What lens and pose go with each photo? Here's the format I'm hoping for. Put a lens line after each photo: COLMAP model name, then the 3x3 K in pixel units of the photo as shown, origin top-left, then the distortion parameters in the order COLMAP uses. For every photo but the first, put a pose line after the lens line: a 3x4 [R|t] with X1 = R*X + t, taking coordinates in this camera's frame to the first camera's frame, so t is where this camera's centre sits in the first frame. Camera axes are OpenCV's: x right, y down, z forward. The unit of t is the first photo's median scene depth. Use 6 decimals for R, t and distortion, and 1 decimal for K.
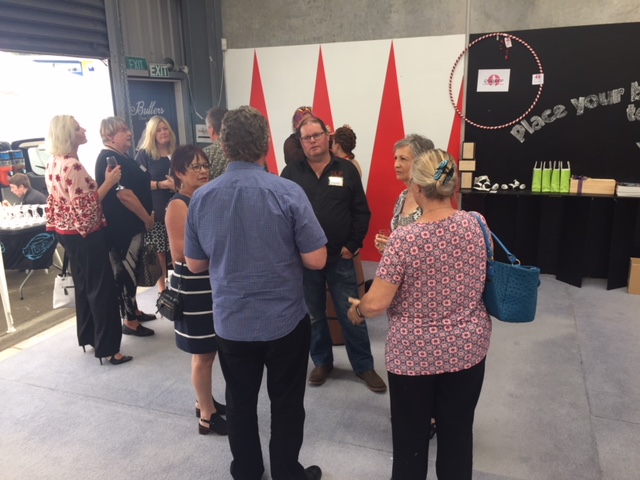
lens RADIAL K [[548.6, 0, 324.0], [0, 548.6, 242.7], [0, 0, 1]] dist [0.086610, -0.113903]
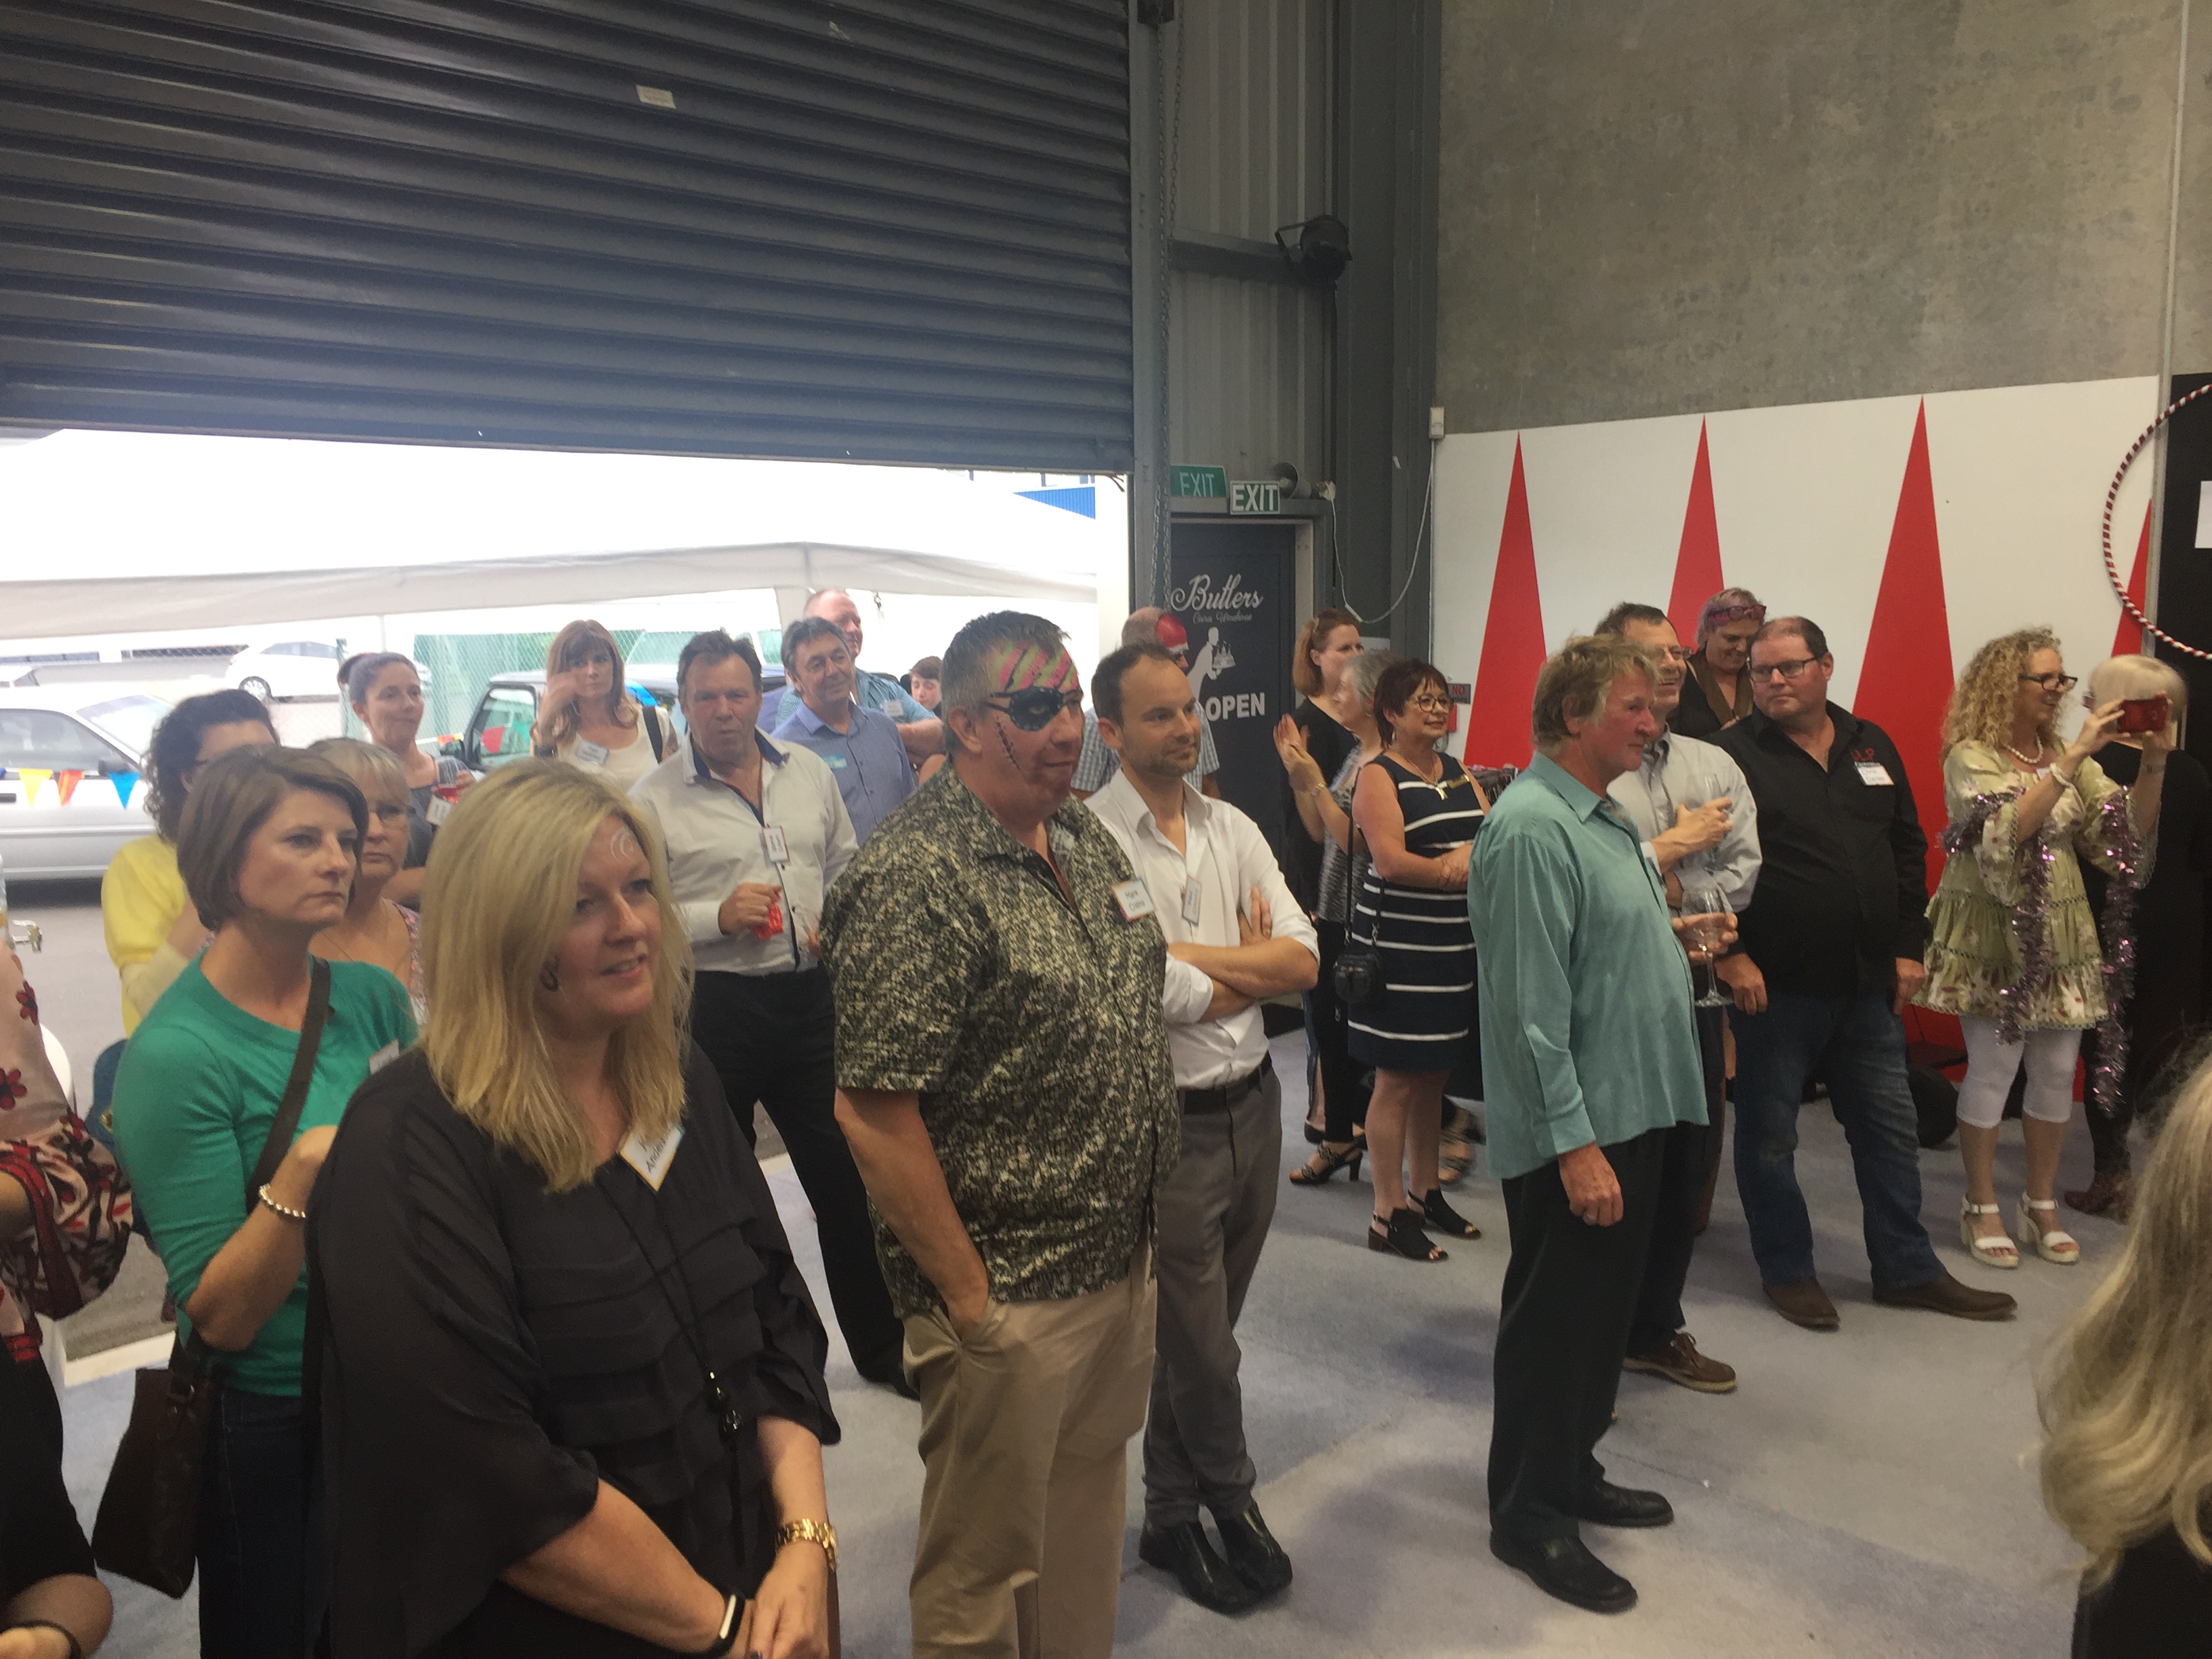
lens RADIAL K [[1896.2, 0, 1106.2], [0, 1896.2, 865.5], [0, 0, 1]] dist [0.086610, -0.113903]
pose [[0.918099, 0.066162, -0.390790, 0.150765], [-0.103591, 0.991753, -0.075464, 0.056359], [0.382574, 0.109766, 0.917381, -0.235507]]
